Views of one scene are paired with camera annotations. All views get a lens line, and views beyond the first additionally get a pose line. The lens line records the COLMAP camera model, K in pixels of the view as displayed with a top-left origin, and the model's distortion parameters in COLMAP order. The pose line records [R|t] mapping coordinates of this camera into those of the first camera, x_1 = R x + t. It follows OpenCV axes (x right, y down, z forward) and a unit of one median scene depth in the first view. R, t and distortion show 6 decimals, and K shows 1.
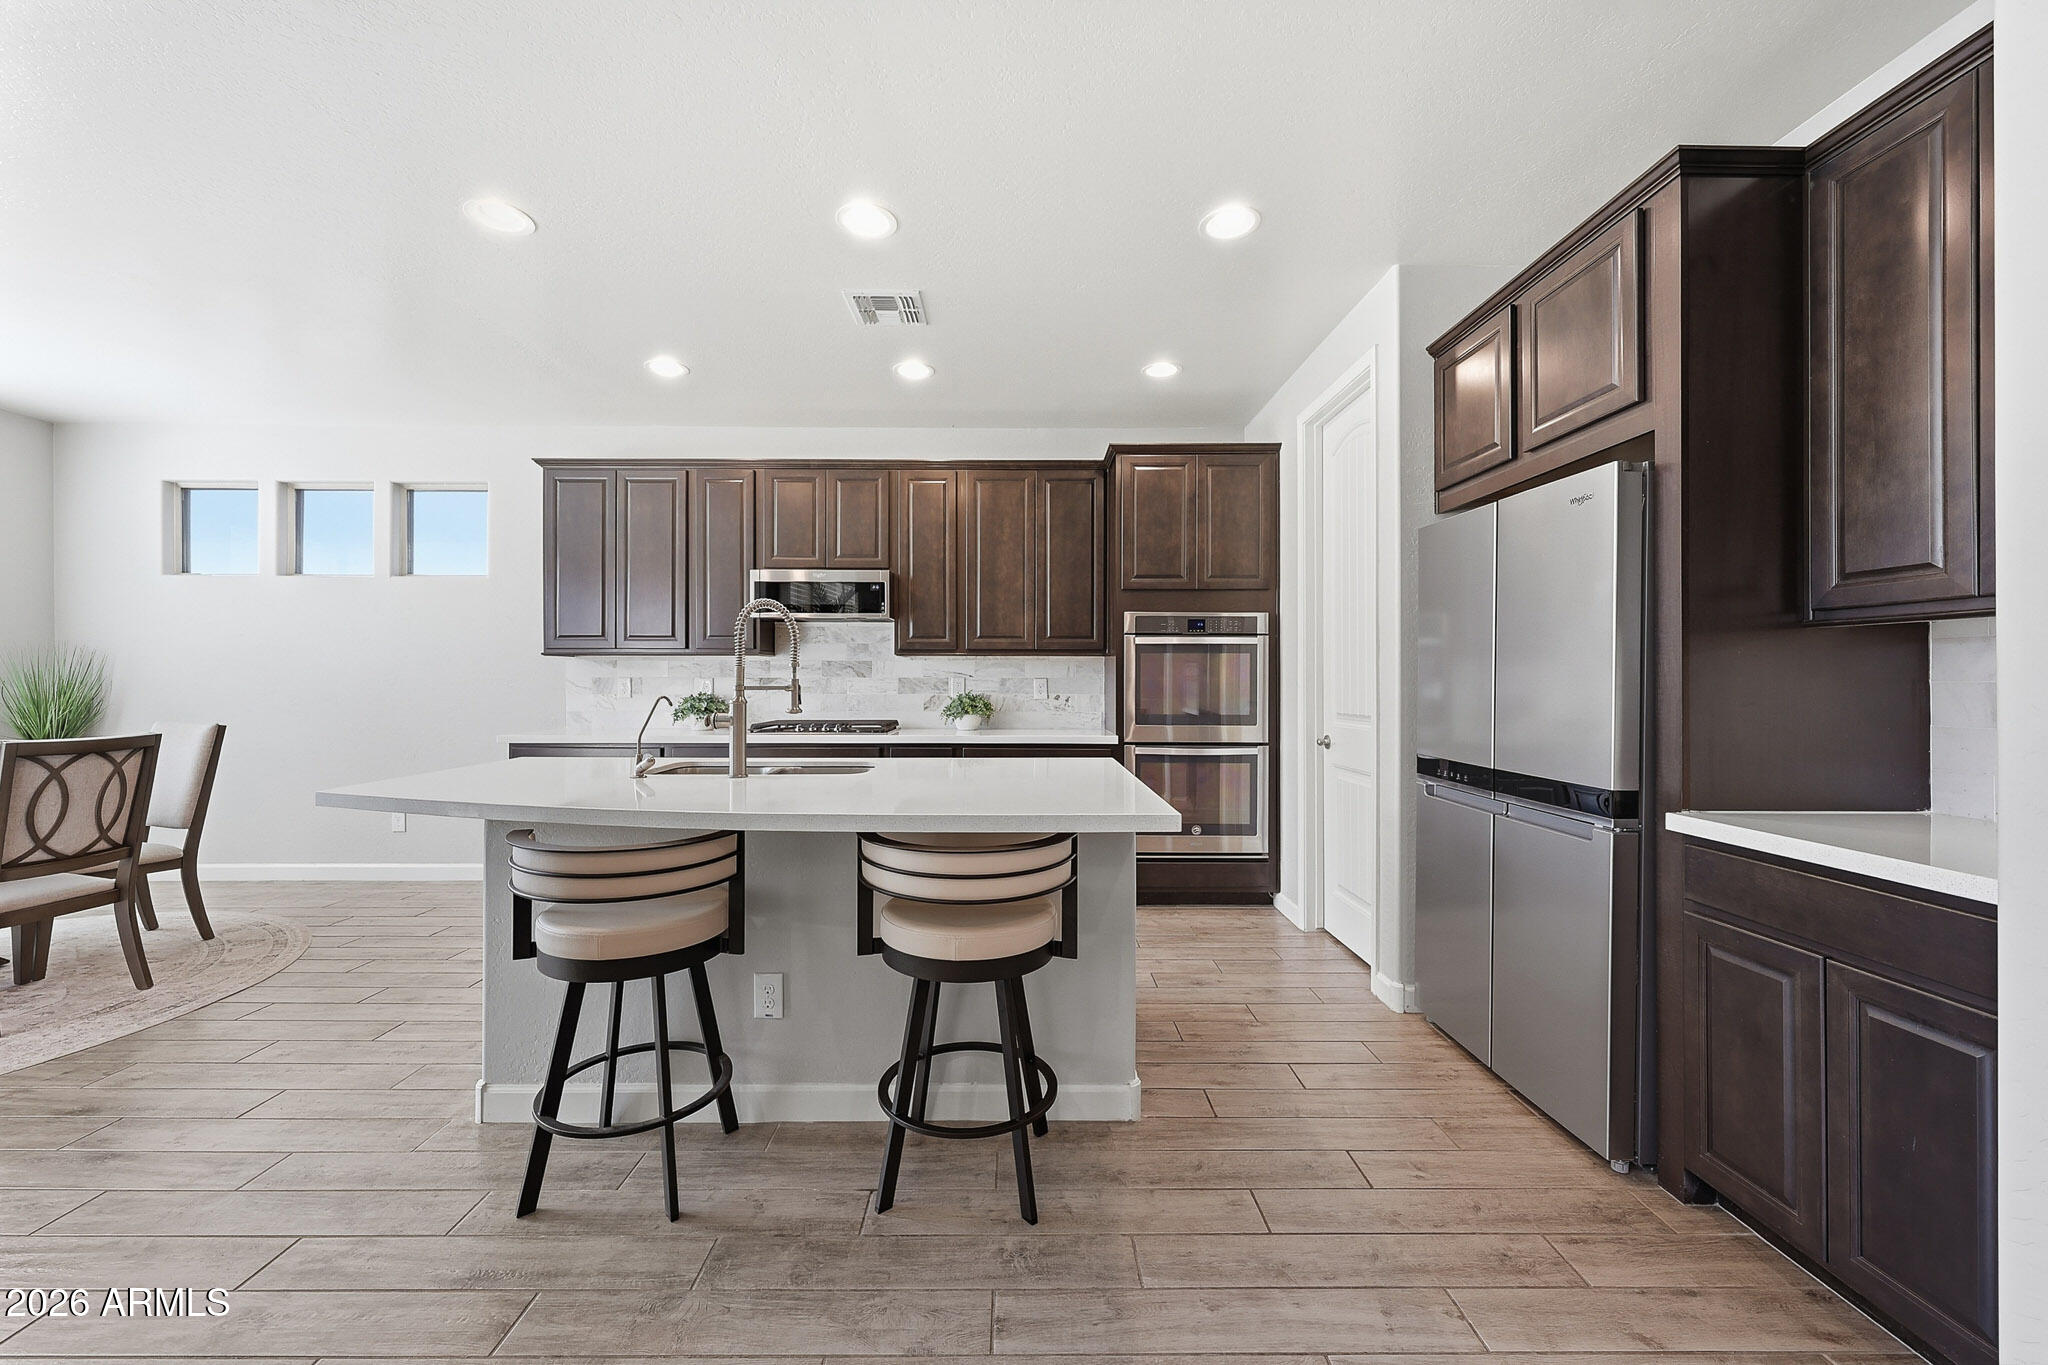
lens RADIAL K [[827.5, 0, 1014.9], [0, 827.5, 684.3], [0, 0, 1]] dist [-0.003214, 0.001017]
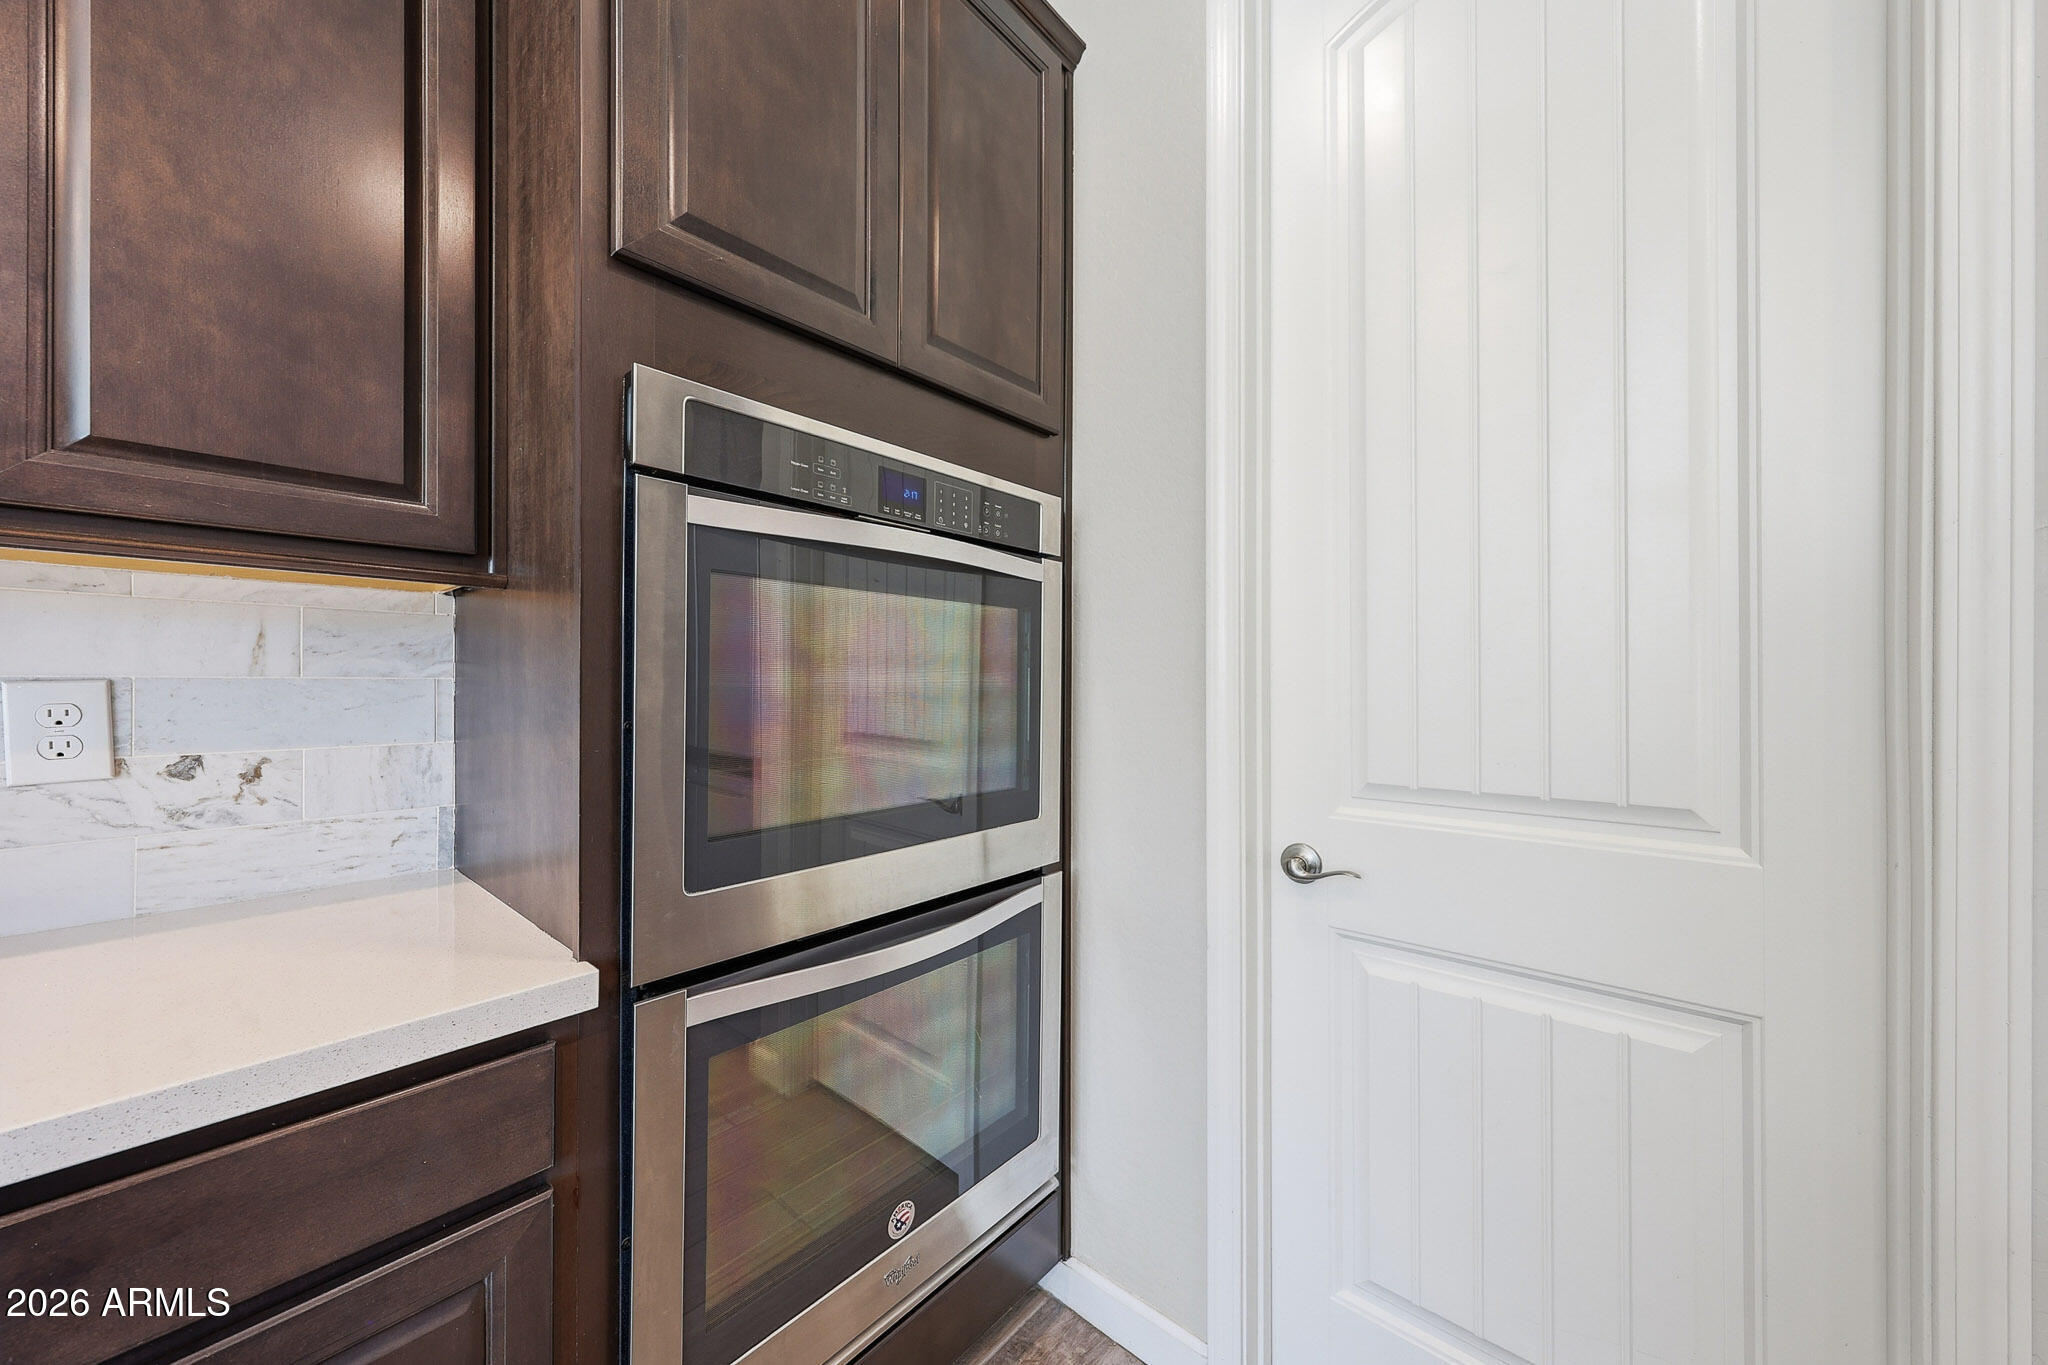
lens RADIAL K [[727.8, 0, 1006.4], [0, 727.8, 683.4], [0, 0, 1]] dist [0.001772, 0.000074]
pose [[0.657747, -0.002276, 0.753236, 0.051777], [0.001436, 0.999997, 0.001767, -0.006725], [-0.753238, -0.000081, 0.657748, 0.753536]]
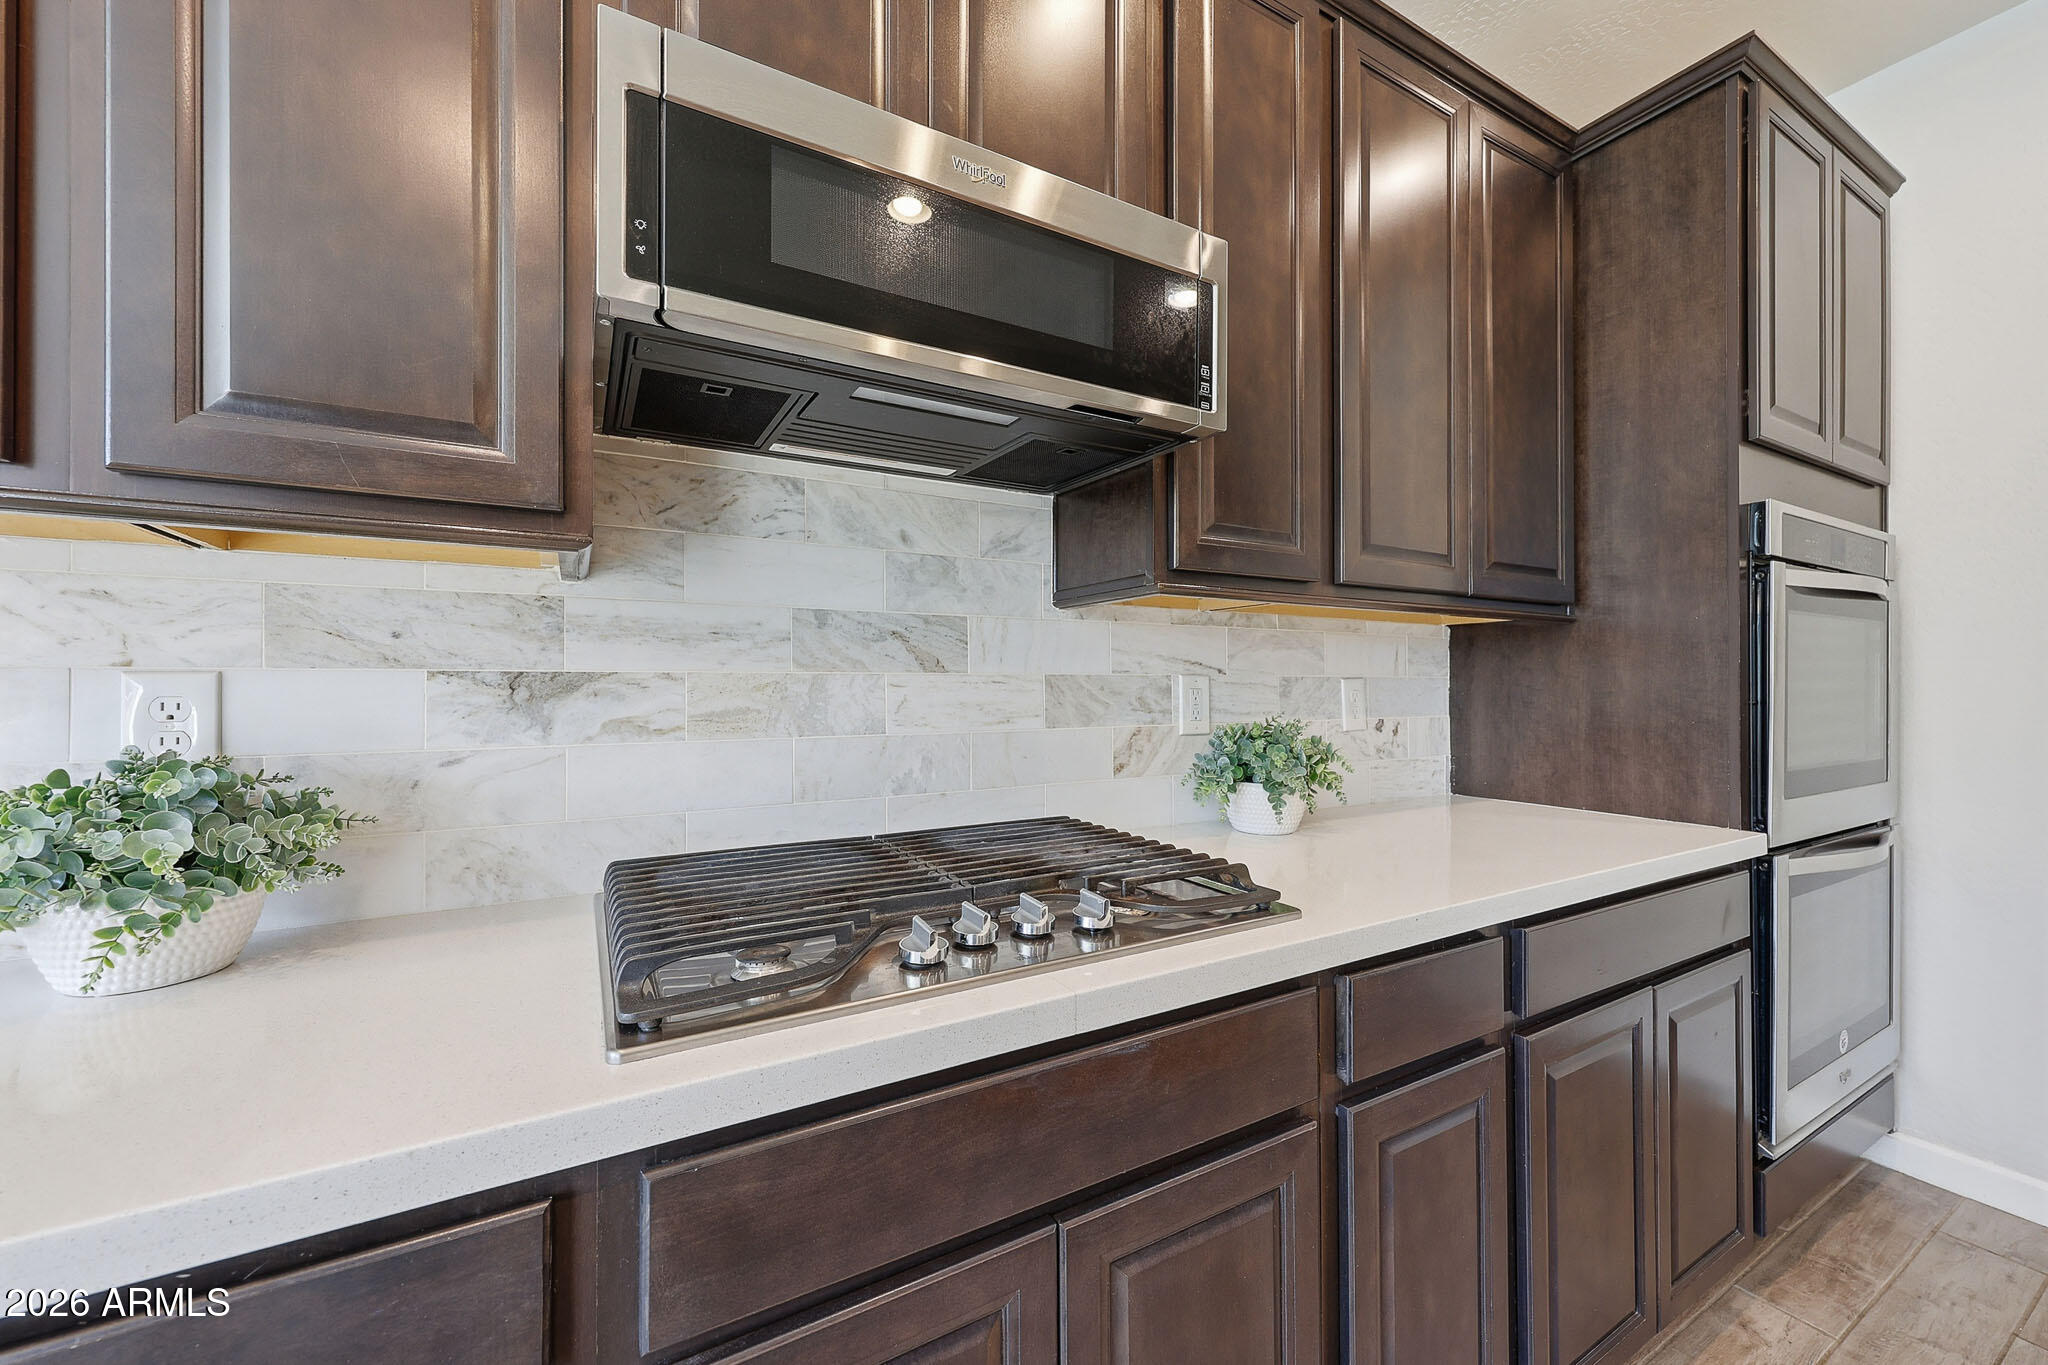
lens RADIAL K [[783.7, 0, 1004.4], [0, 783.7, 685.6], [0, 0, 1]] dist [-0.001979, 0.000302]
pose [[0.868662, -0.002384, 0.495399, -0.318020], [0.002750, 0.999996, -0.000011, -0.004240], [-0.495397, 0.001372, 0.868666, 0.807048]]
